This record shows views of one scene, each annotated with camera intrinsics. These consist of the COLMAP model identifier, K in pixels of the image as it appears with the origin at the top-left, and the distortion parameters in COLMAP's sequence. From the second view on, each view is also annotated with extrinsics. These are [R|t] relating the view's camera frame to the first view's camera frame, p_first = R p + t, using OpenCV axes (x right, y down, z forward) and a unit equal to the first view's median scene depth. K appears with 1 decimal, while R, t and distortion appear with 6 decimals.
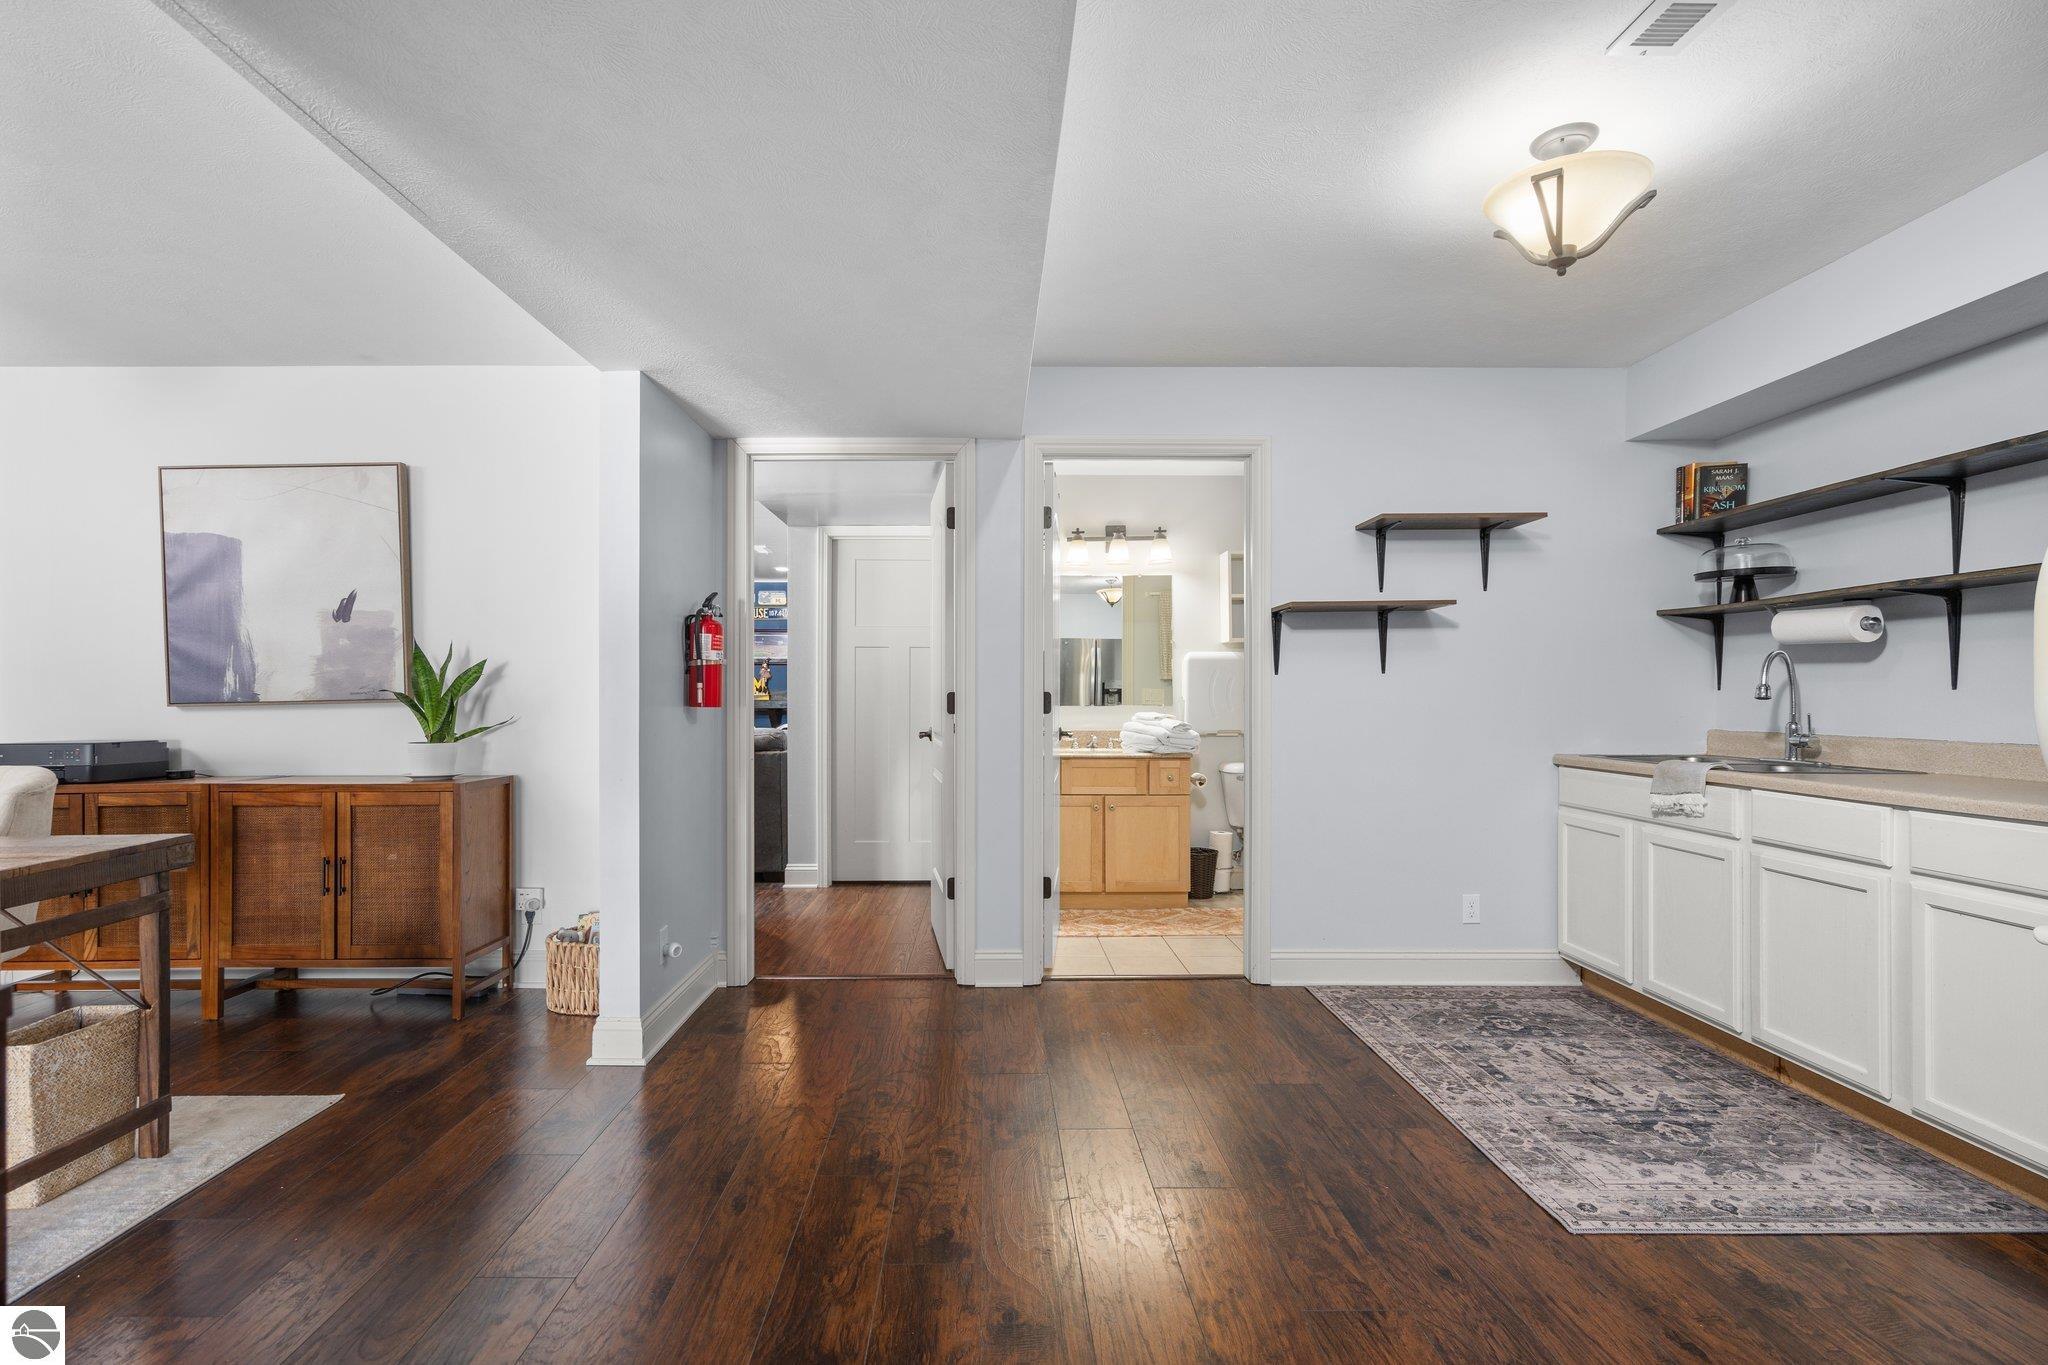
lens RADIAL K [[912.2, 0, 991.3], [0, 912.2, 674.5], [0, 0, 1]] dist [-0.001228, -0.000251]
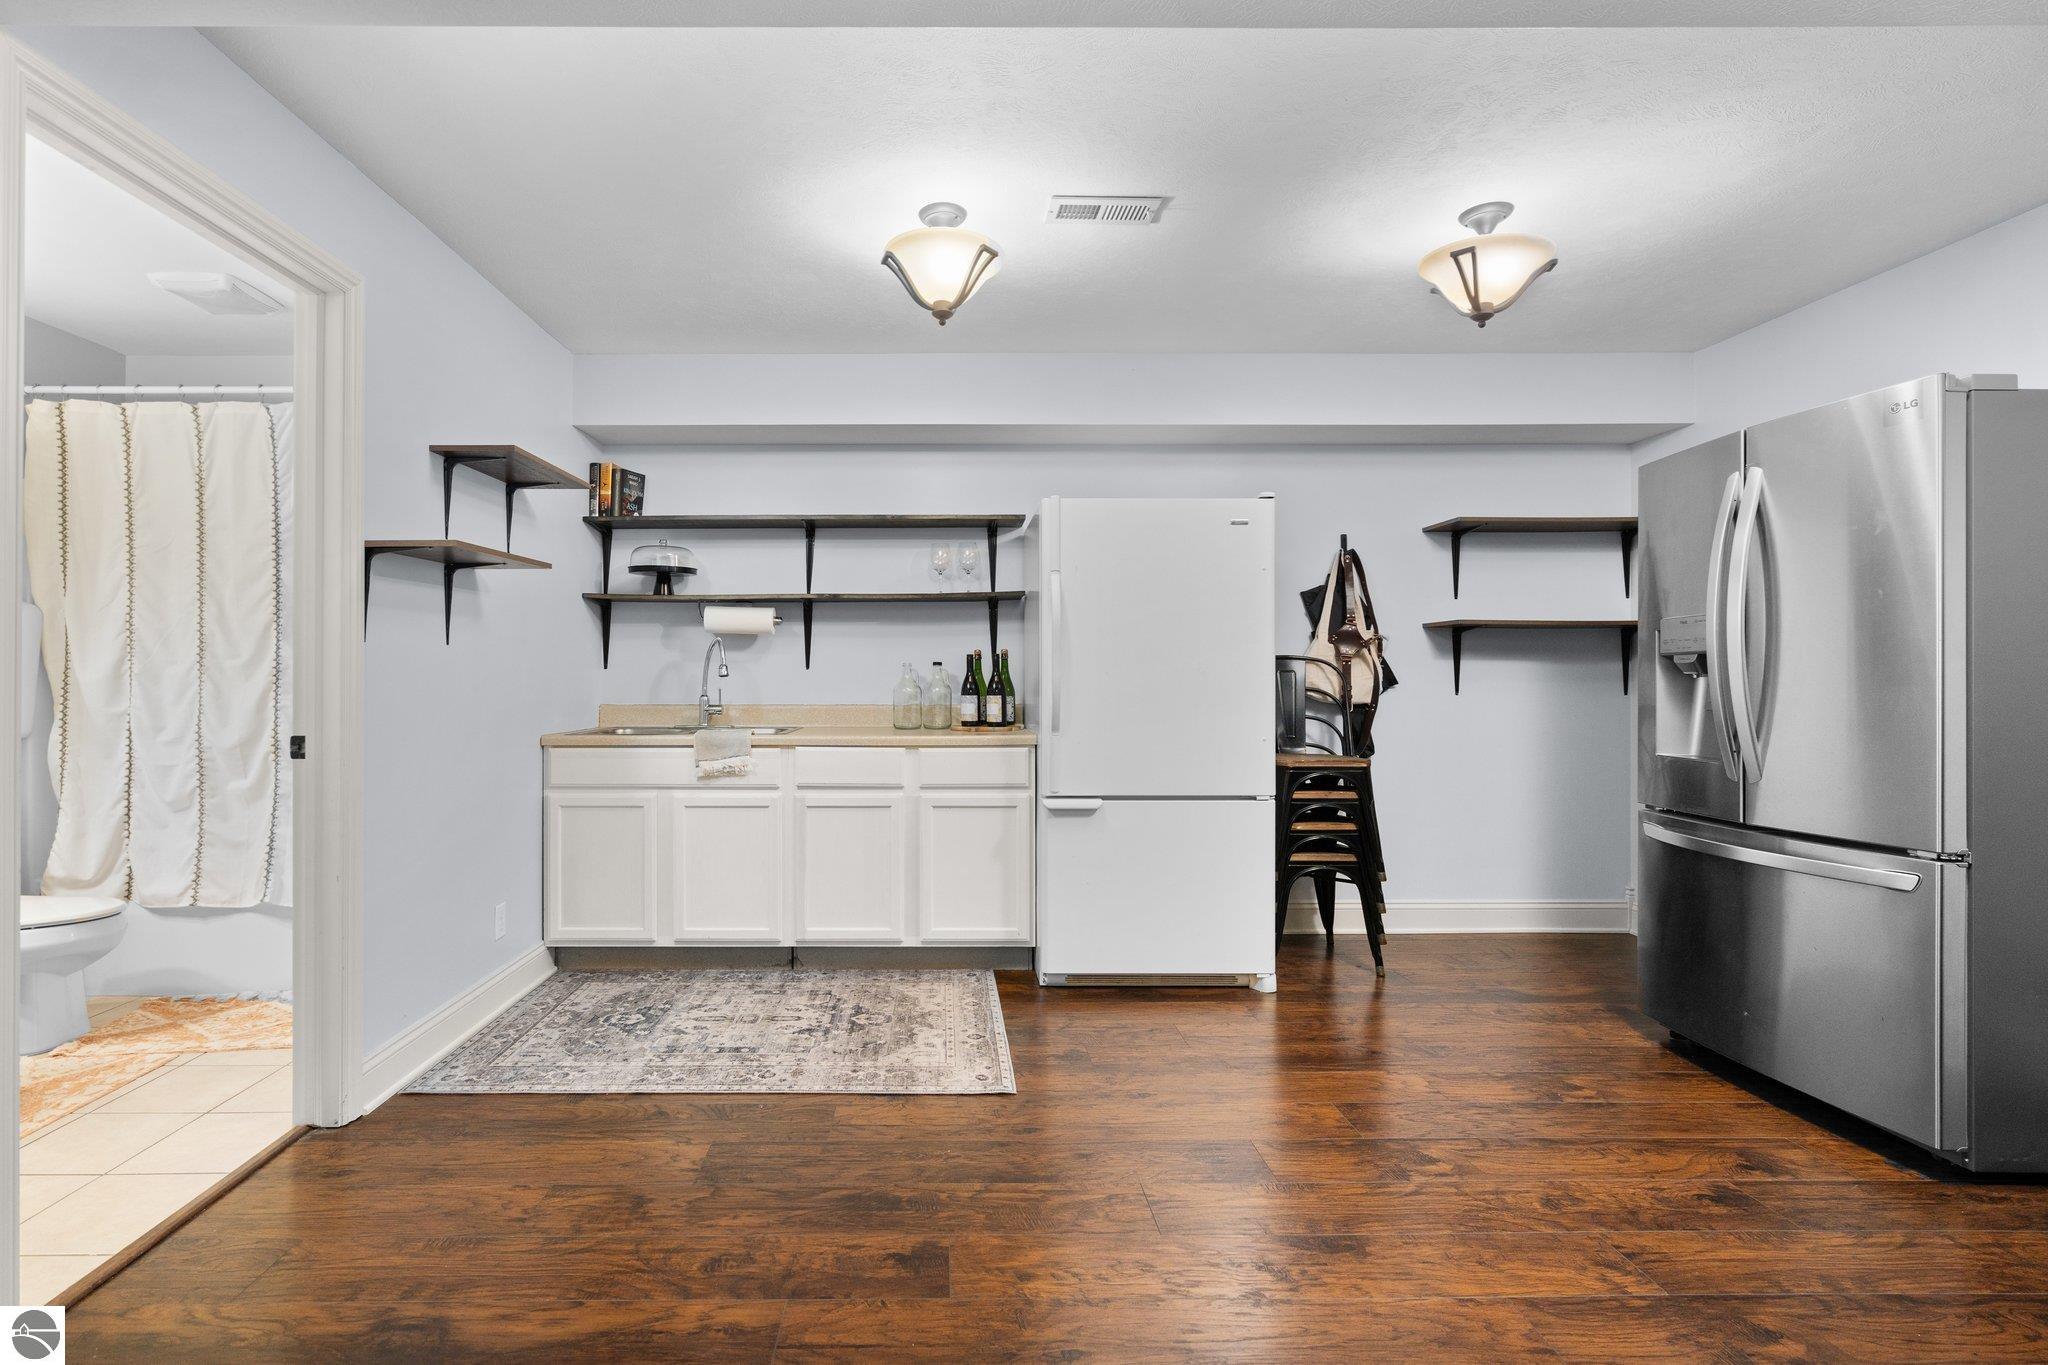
lens RADIAL K [[912.2, 0, 991.3], [0, 912.2, 674.5], [0, 0, 1]] dist [-0.001228, -0.000251]
pose [[0.000888, 0.007251, 0.999973, -0.436294], [-0.027313, 0.999601, -0.007224, 0.024426], [-0.999627, -0.027306, 0.001086, 0.709128]]
